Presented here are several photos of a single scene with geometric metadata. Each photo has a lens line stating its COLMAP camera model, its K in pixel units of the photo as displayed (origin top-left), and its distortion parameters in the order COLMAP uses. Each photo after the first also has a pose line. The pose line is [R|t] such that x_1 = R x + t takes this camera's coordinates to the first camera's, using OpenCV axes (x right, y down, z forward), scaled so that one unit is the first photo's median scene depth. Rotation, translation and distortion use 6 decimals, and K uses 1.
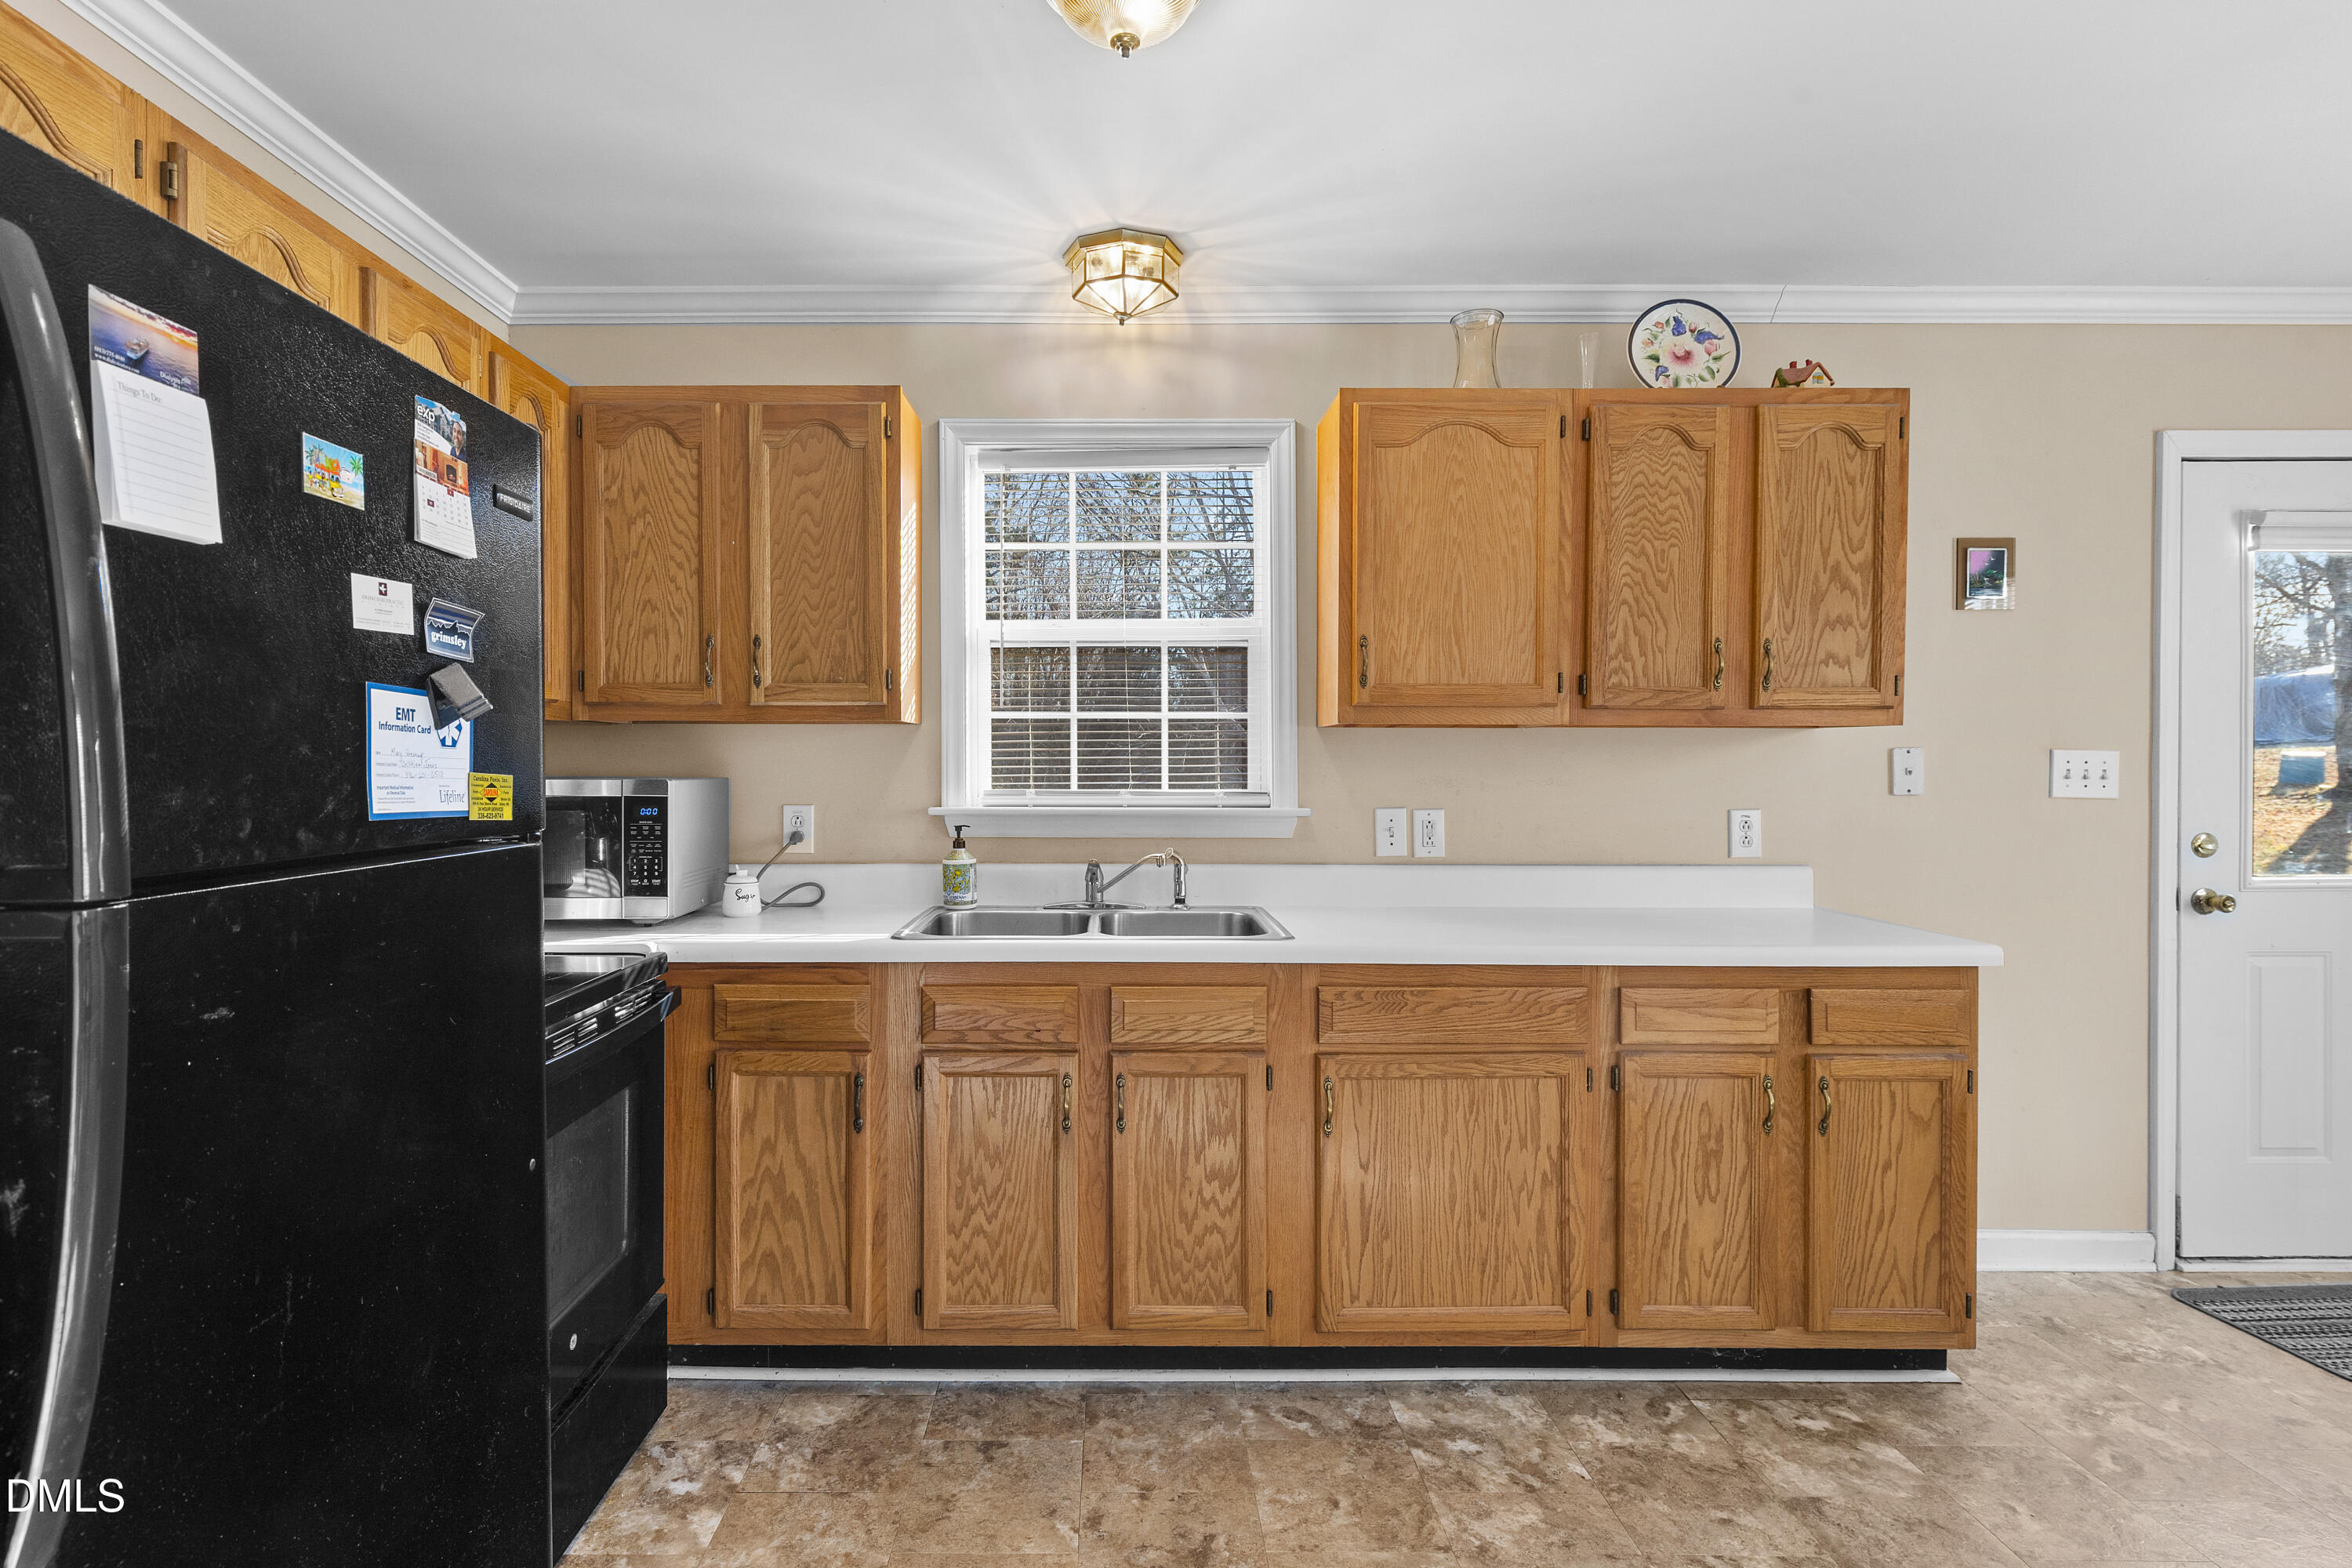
lens RADIAL K [[1133.3, 0, 1099.2], [0, 1133.3, 779.2], [0, 0, 1]] dist [0.002788, -0.001711]
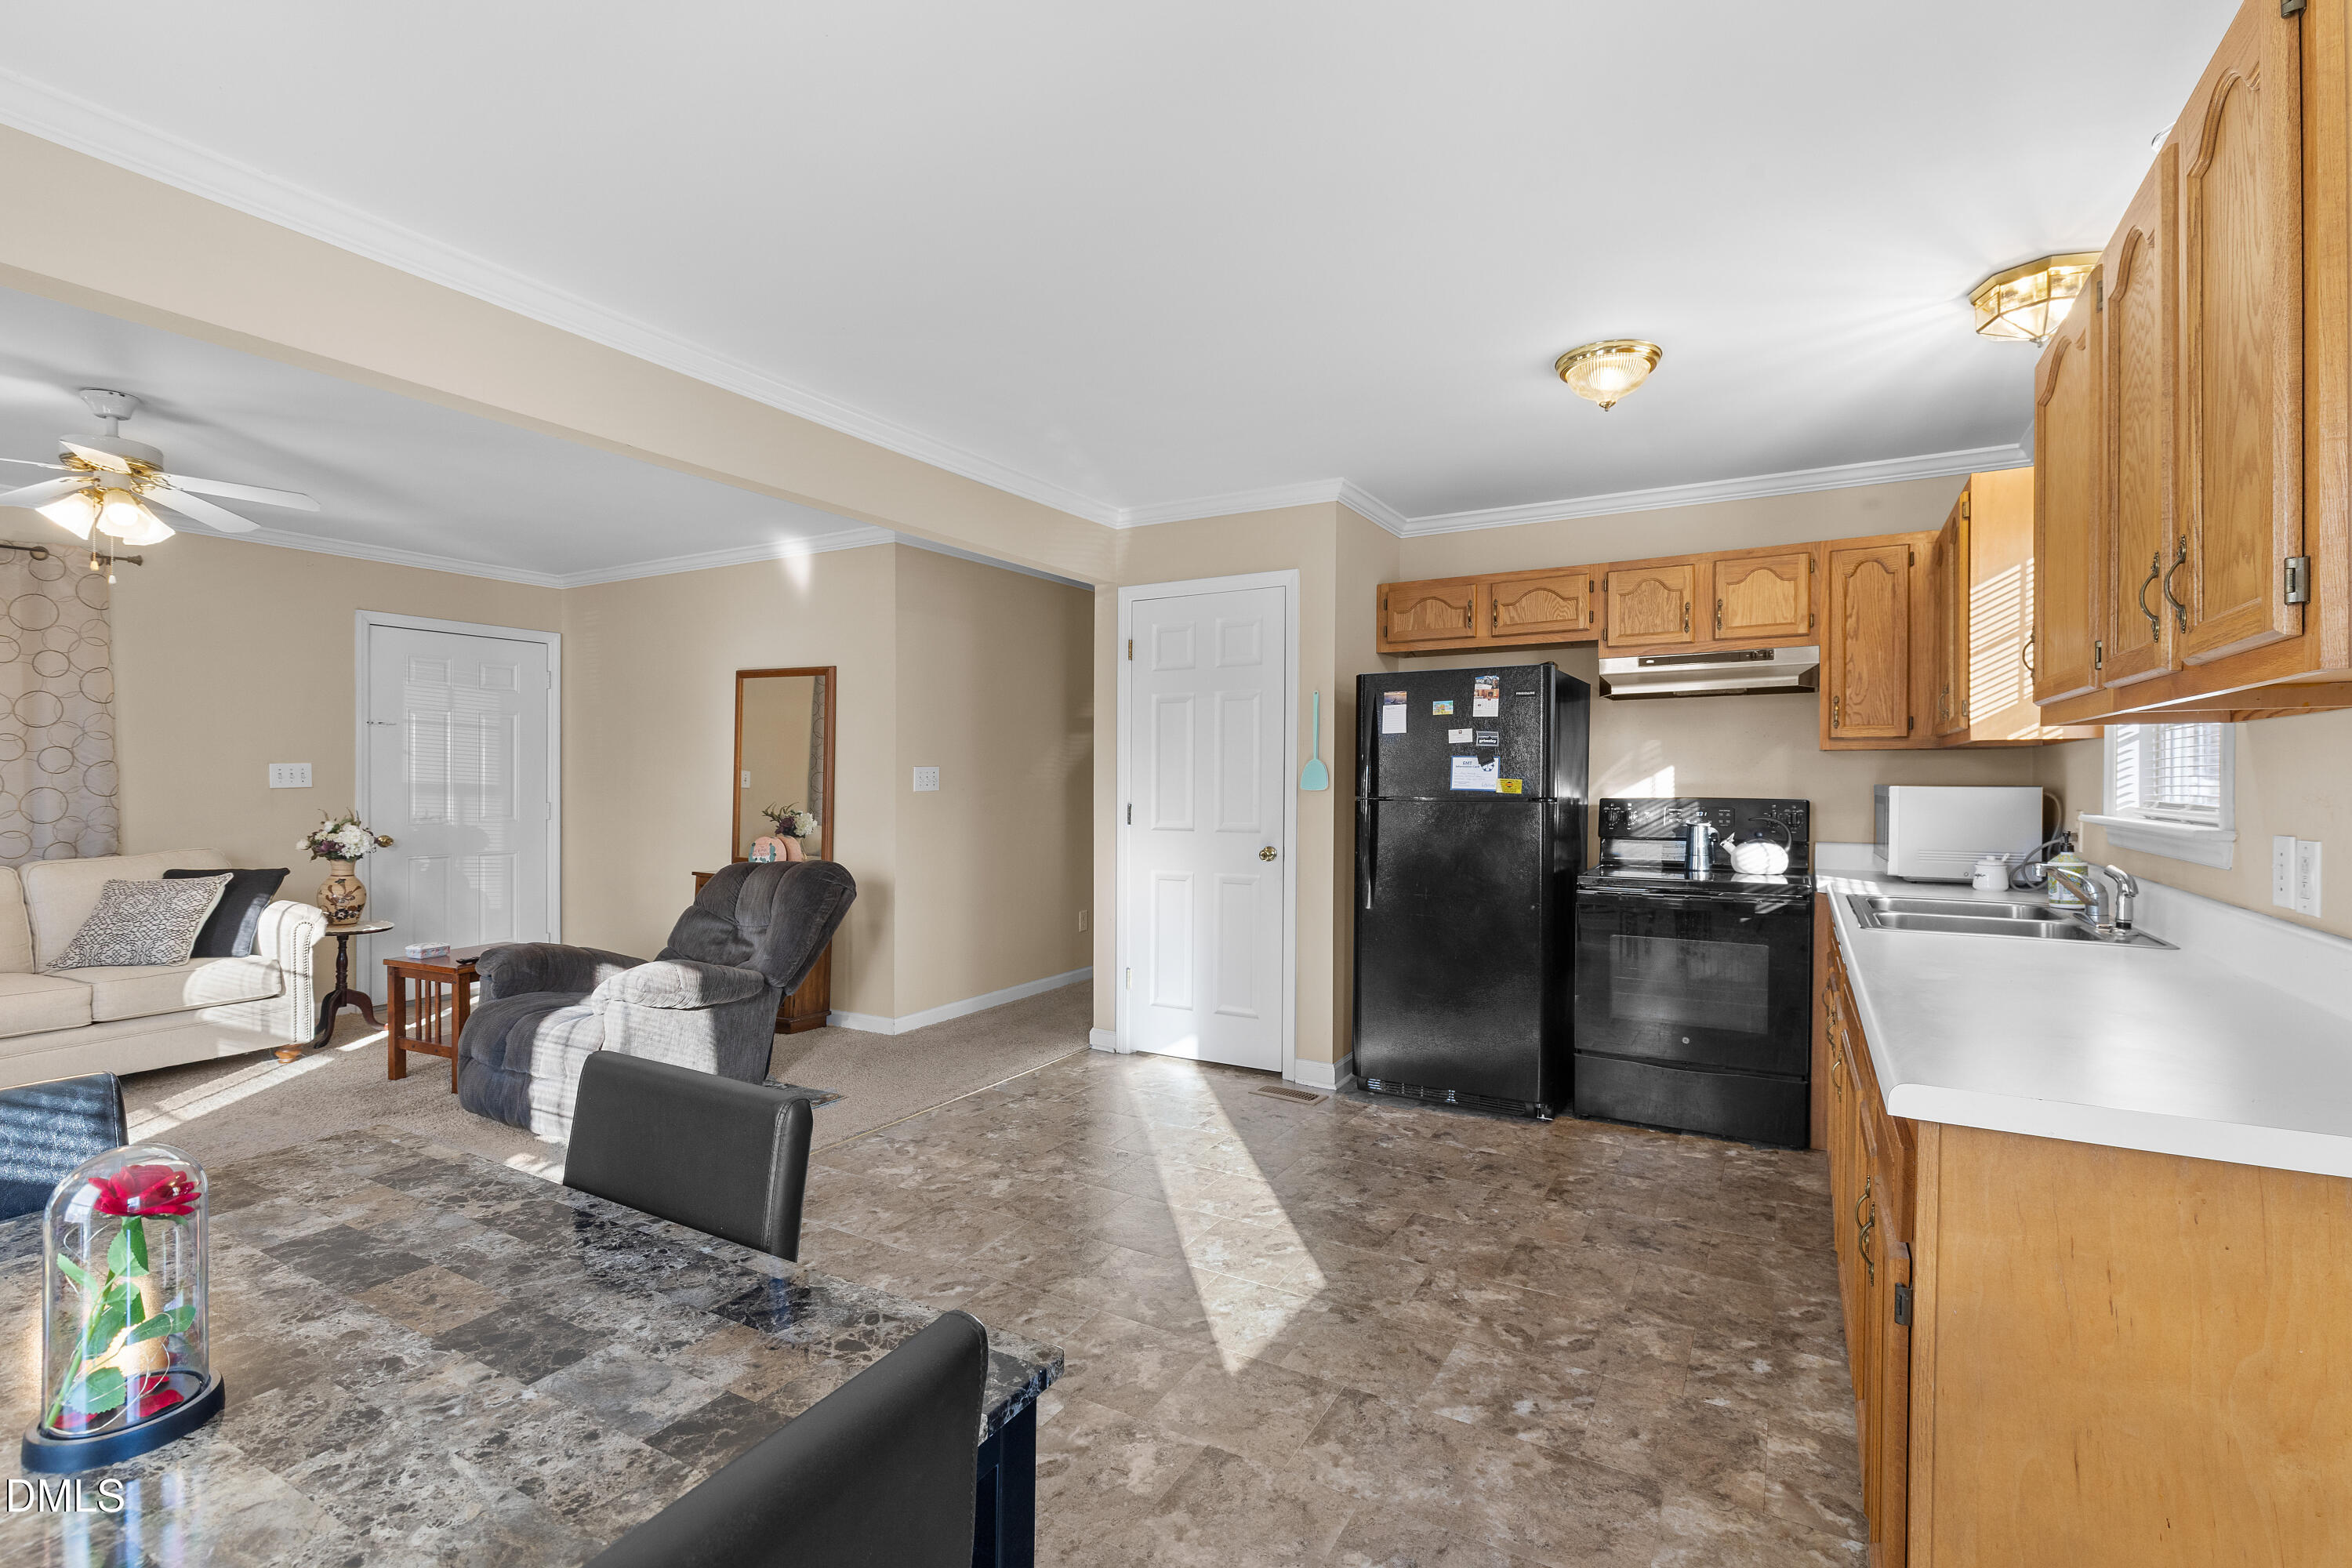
lens RADIAL K [[1054.3, 0, 1220.3], [0, 1054.3, 776.3], [0, 0, 1]] dist [0.002723, -0.001912]
pose [[-0.476838, -0.003506, -0.878984, 1.318988], [-0.013122, 0.999909, 0.003130, -0.005215], [0.878893, 0.013027, -0.476841, 0.883203]]
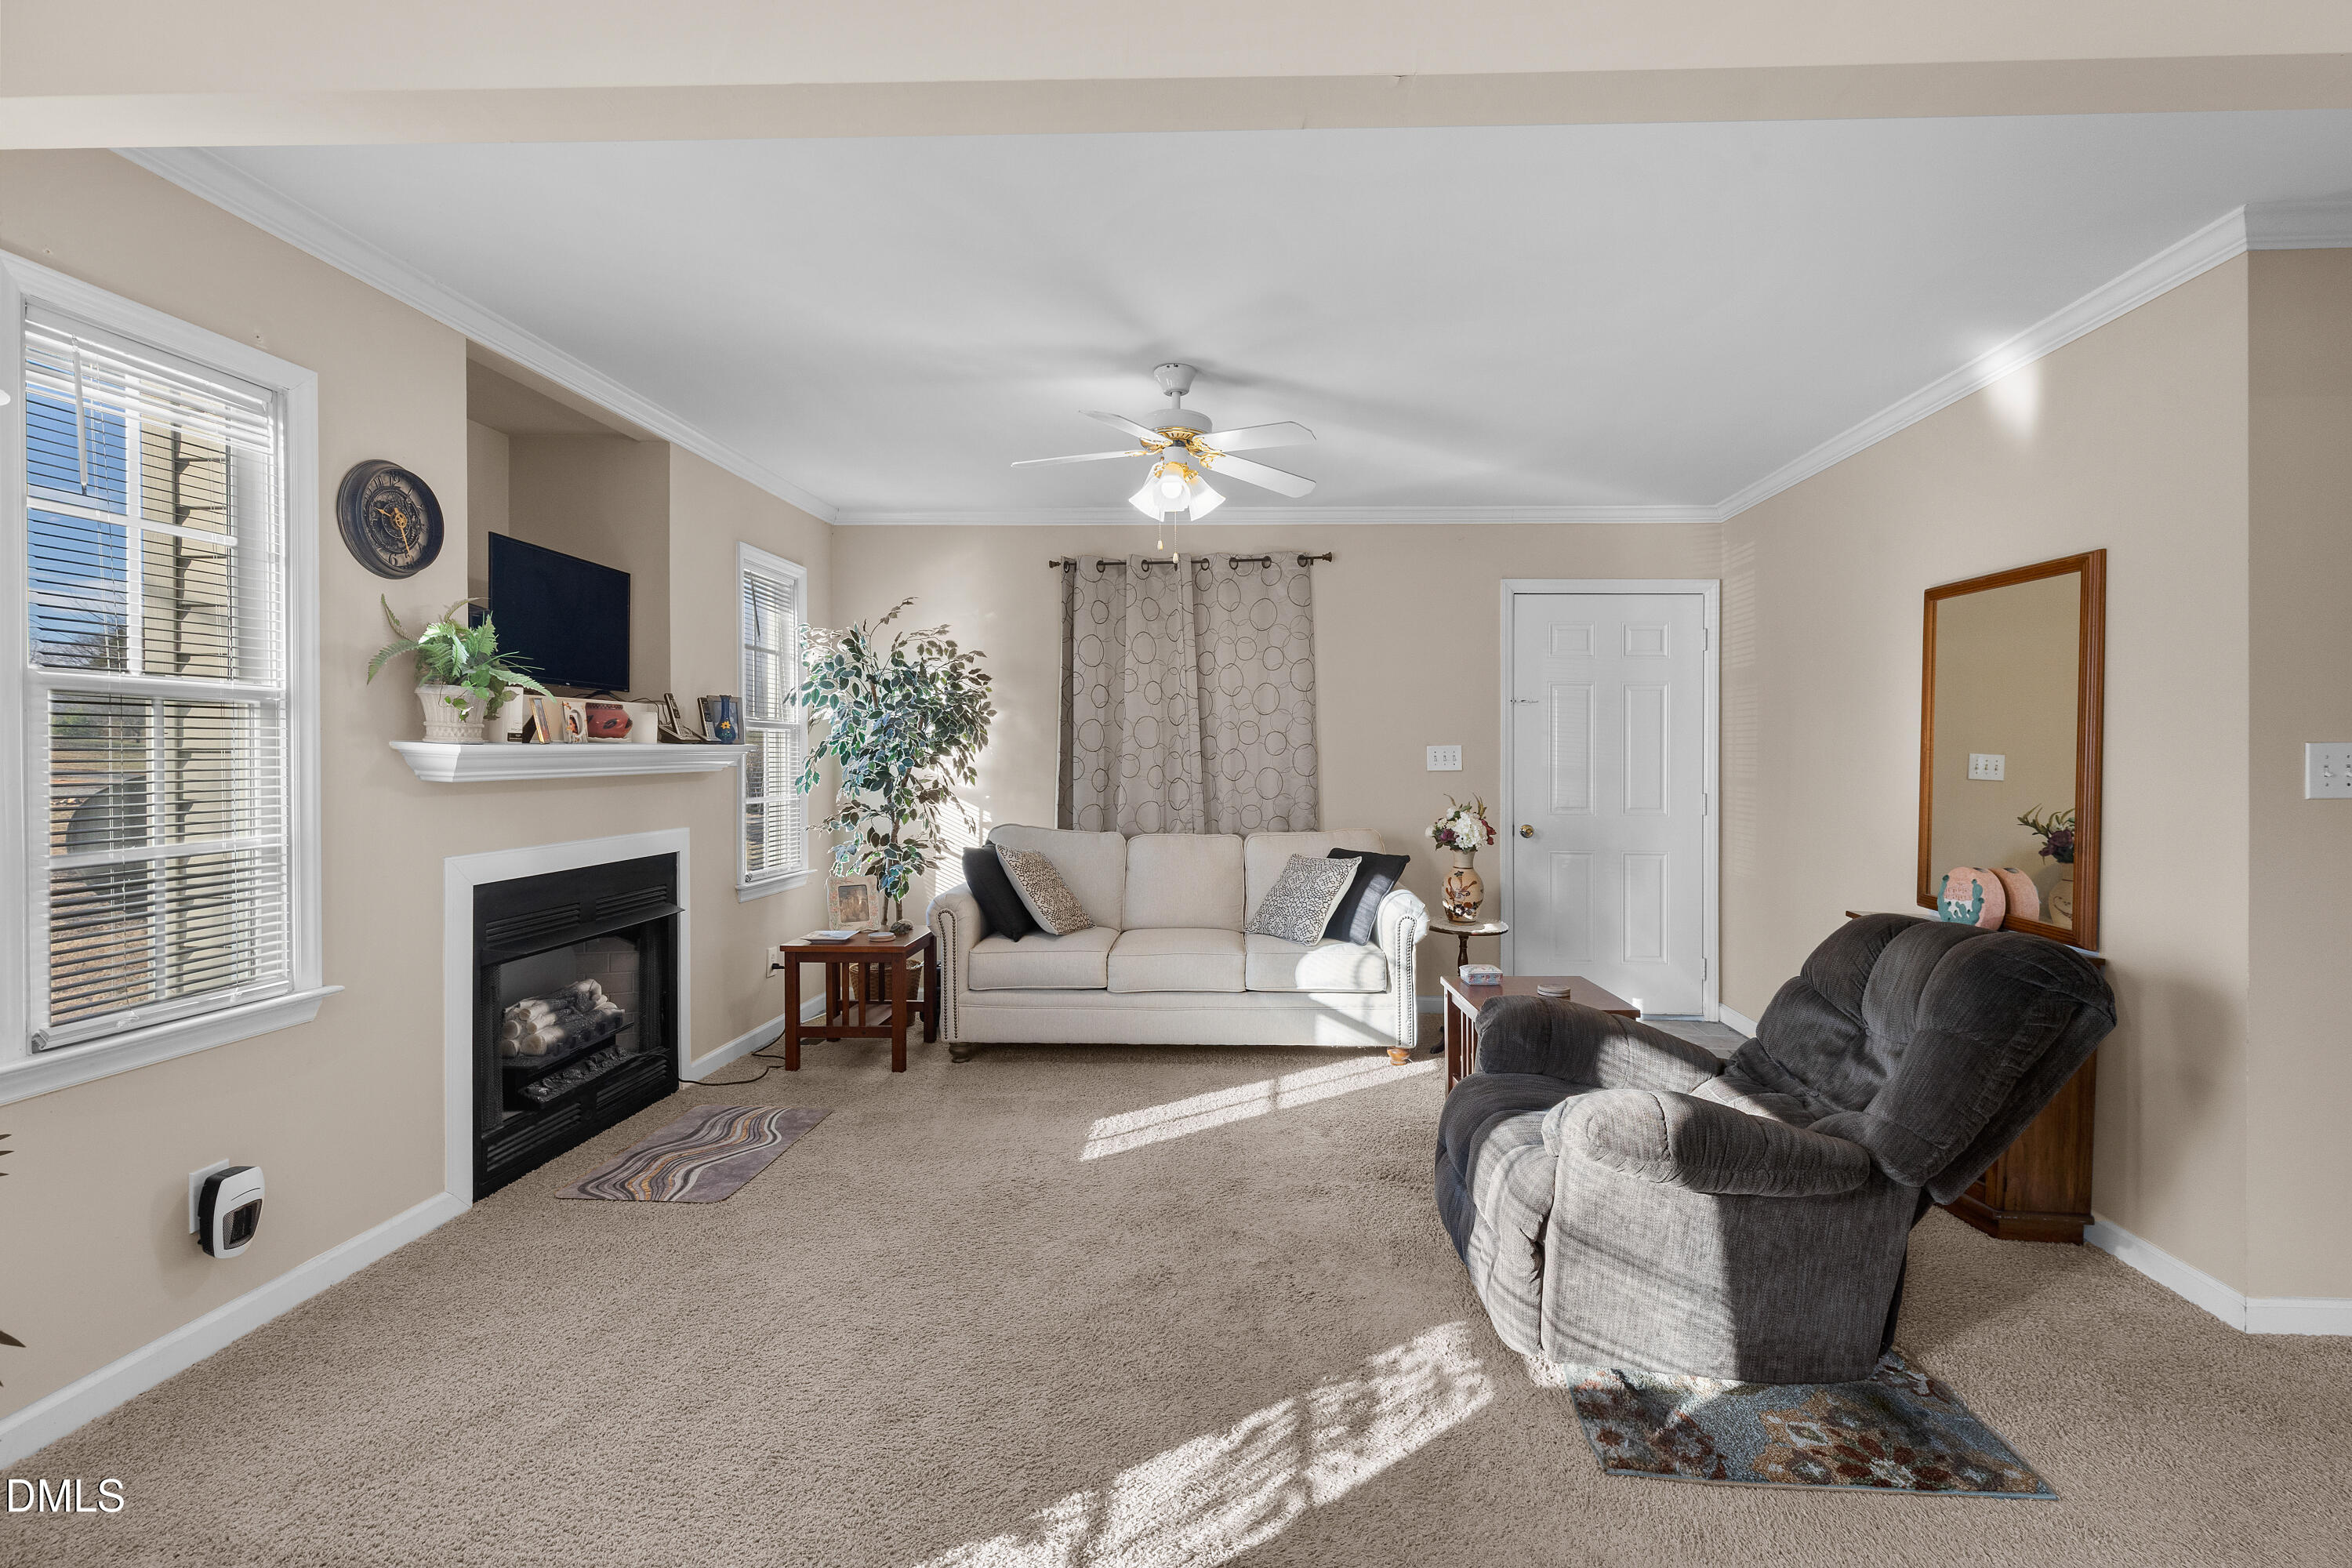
lens RADIAL K [[1070.8, 0, 1222.9], [0, 1070.8, 758.7], [0, 0, 1]] dist [0.011413, 0.001274]
pose [[-0.999405, -0.009840, 0.033067, 0.698508], [-0.009392, 0.999862, 0.013676, 0.001008], [-0.033197, 0.013357, -0.999360, 0.335563]]
